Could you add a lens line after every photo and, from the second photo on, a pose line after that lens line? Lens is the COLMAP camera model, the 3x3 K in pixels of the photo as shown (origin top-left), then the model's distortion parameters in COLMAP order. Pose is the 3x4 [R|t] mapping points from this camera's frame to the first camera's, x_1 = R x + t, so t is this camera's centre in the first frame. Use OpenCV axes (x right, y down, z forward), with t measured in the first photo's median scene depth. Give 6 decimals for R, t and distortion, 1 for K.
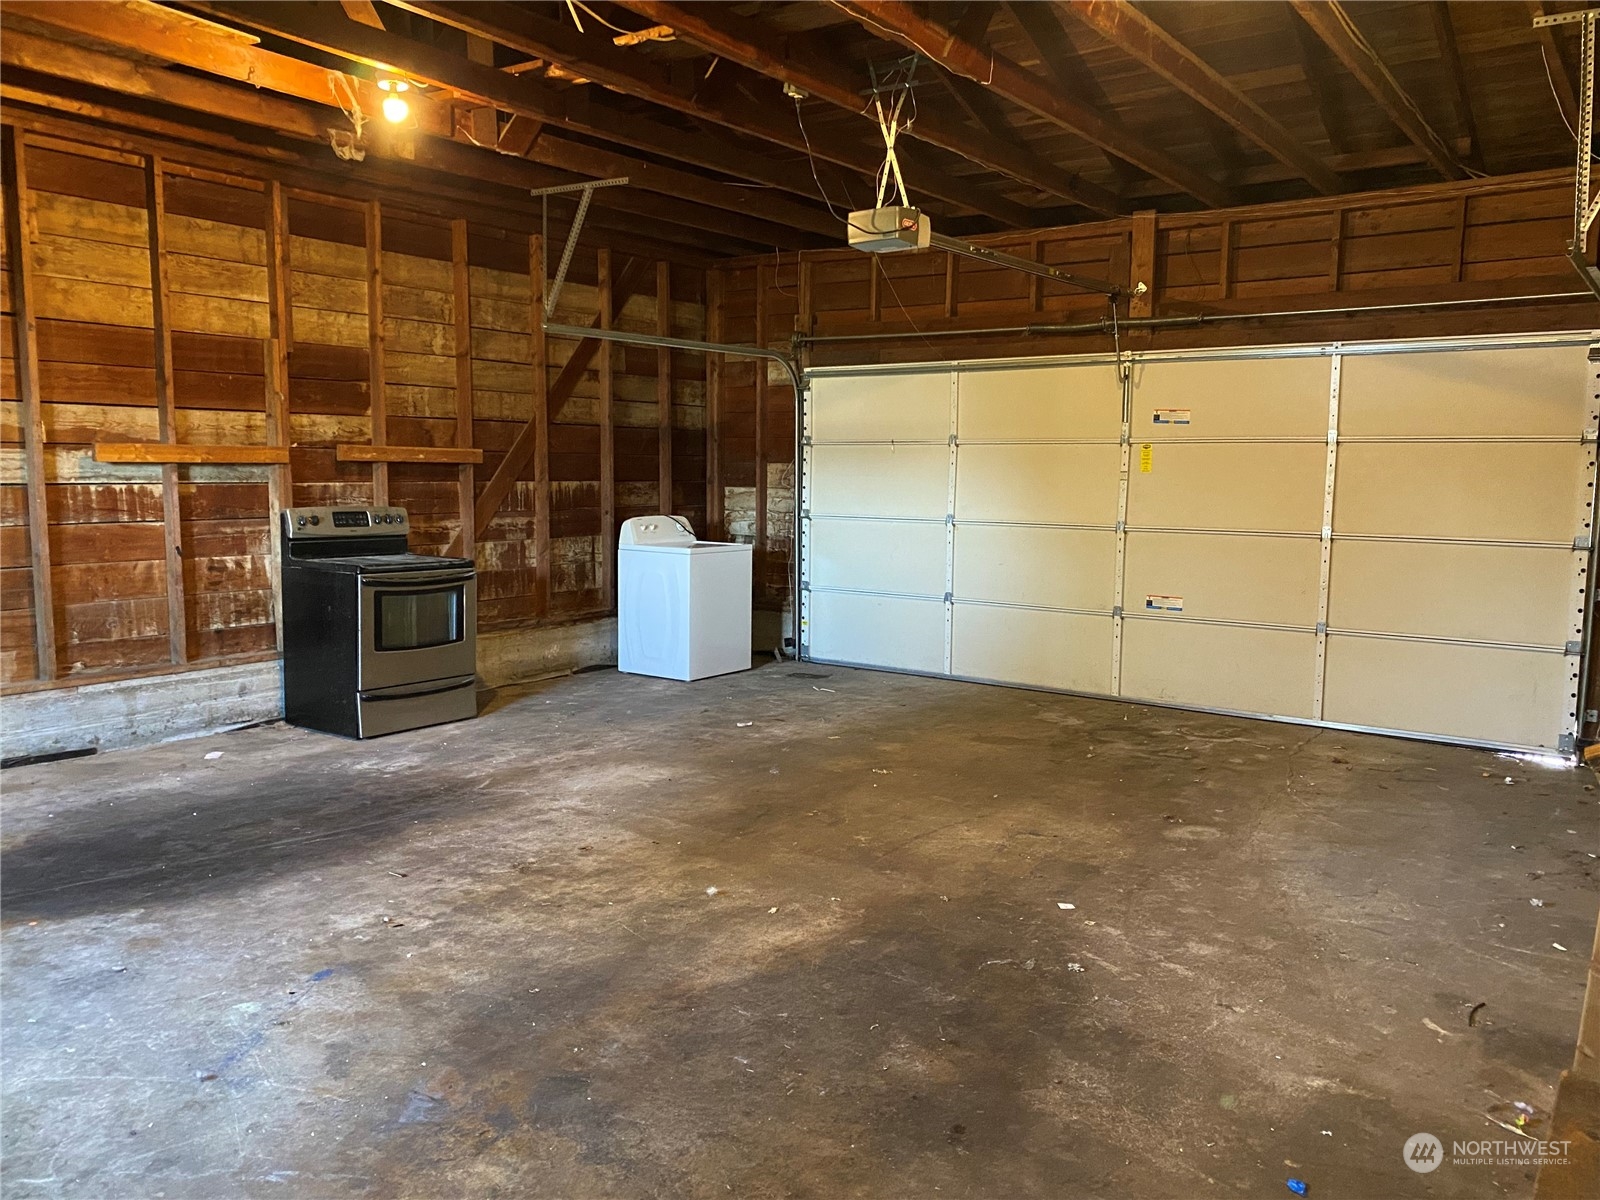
lens RADIAL K [[1209.1, 0, 839.5], [0, 1209.1, 591.7], [0, 0, 1]] dist [0.053373, -0.078043]
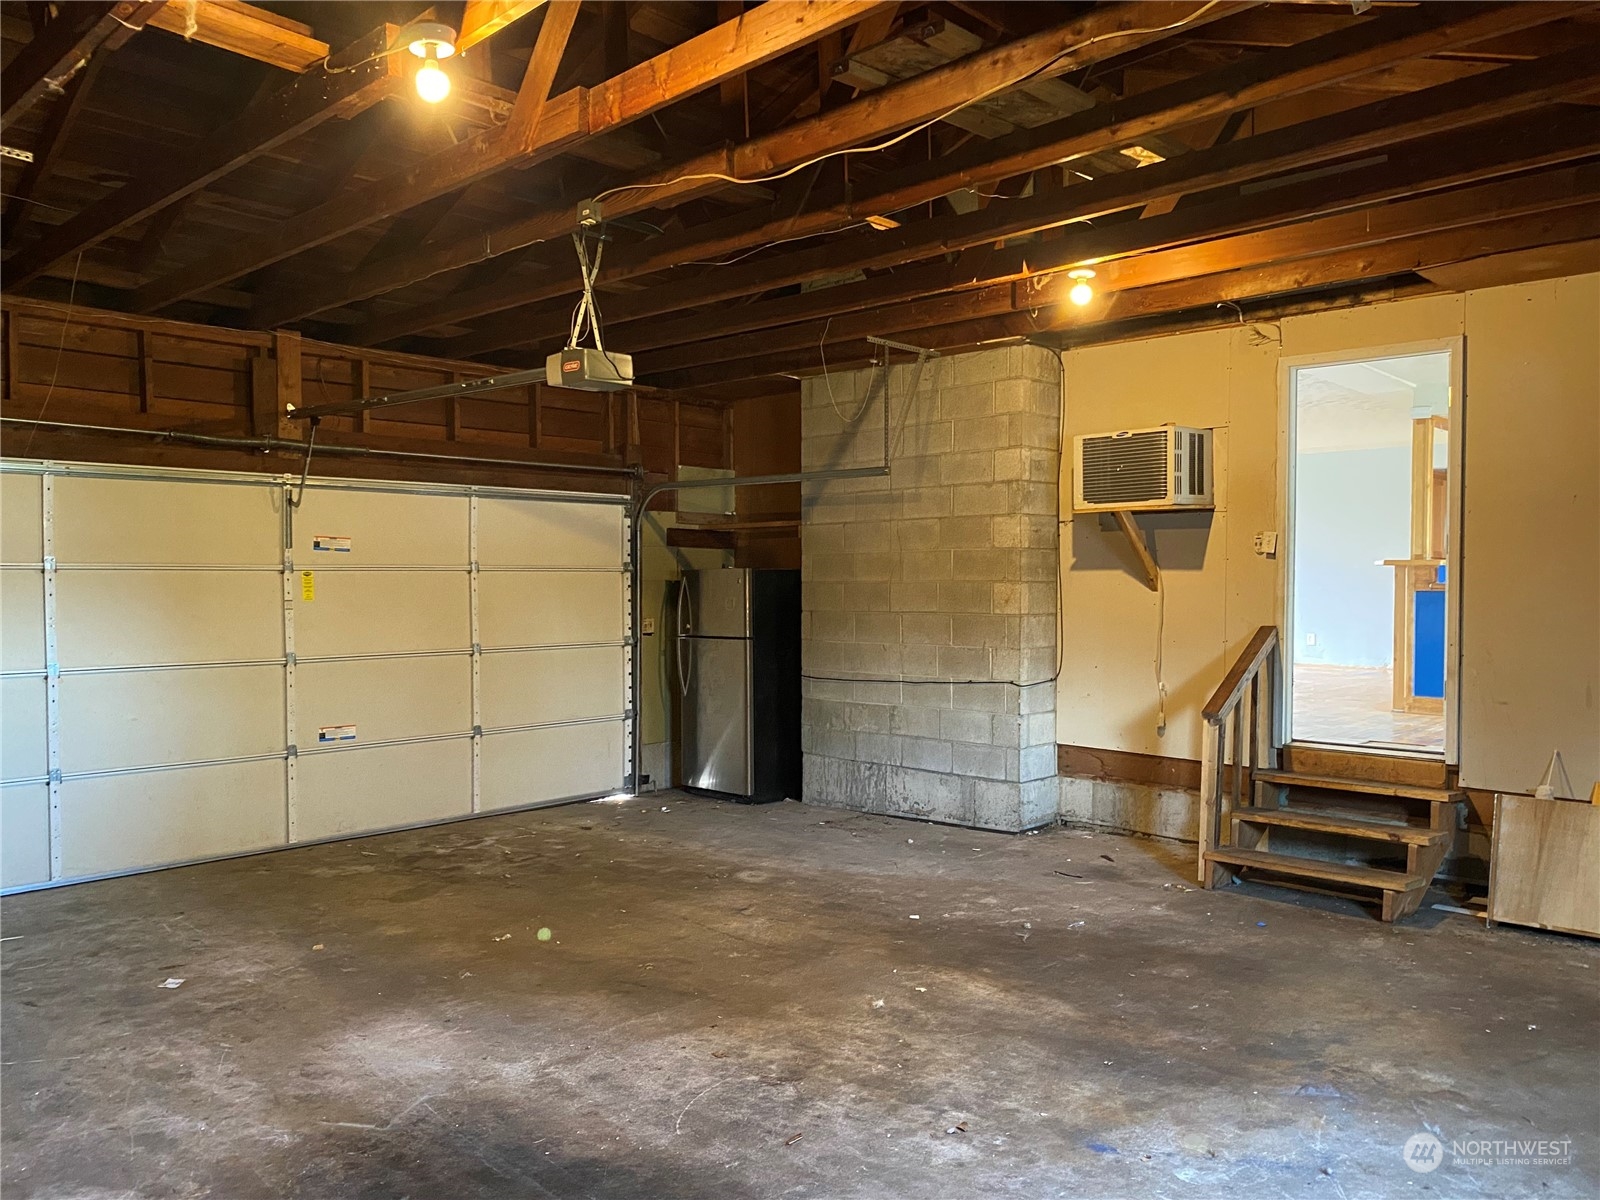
lens RADIAL K [[1209.1, 0, 795.1], [0, 1209.1, 598.1], [0, 0, 1]] dist [0.053373, -0.078043]
pose [[0.159928, -0.029177, 0.986697, -1.104679], [0.107621, 0.994120, 0.011953, -0.122951], [-0.981245, 0.104277, 0.162128, 0.816309]]
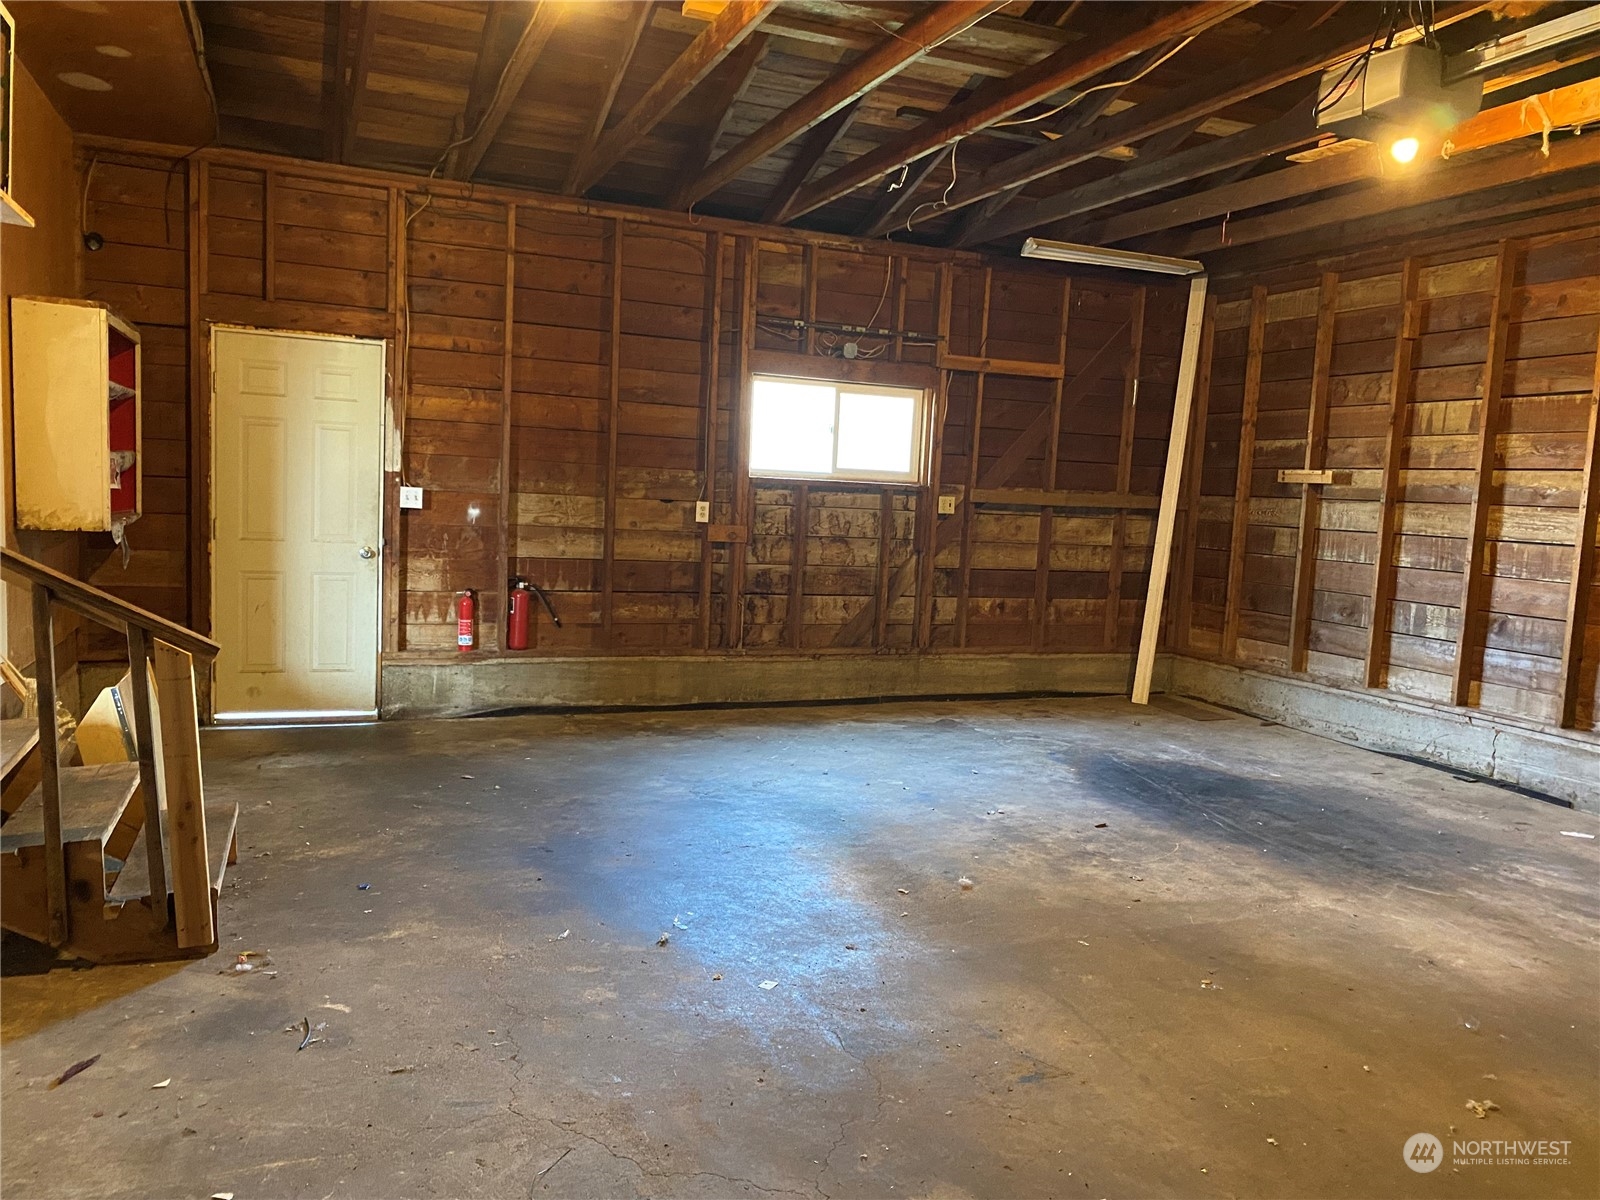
lens RADIAL K [[1209.1, 0, 806.9], [0, 1209.1, 599.9], [0, 0, 1]] dist [0.053373, -0.078043]
pose [[-0.540755, 0.039965, -0.840231, 0.826375], [-0.146519, 0.979126, 0.140867, -0.124789], [0.828322, 0.199284, -0.523611, 1.327216]]
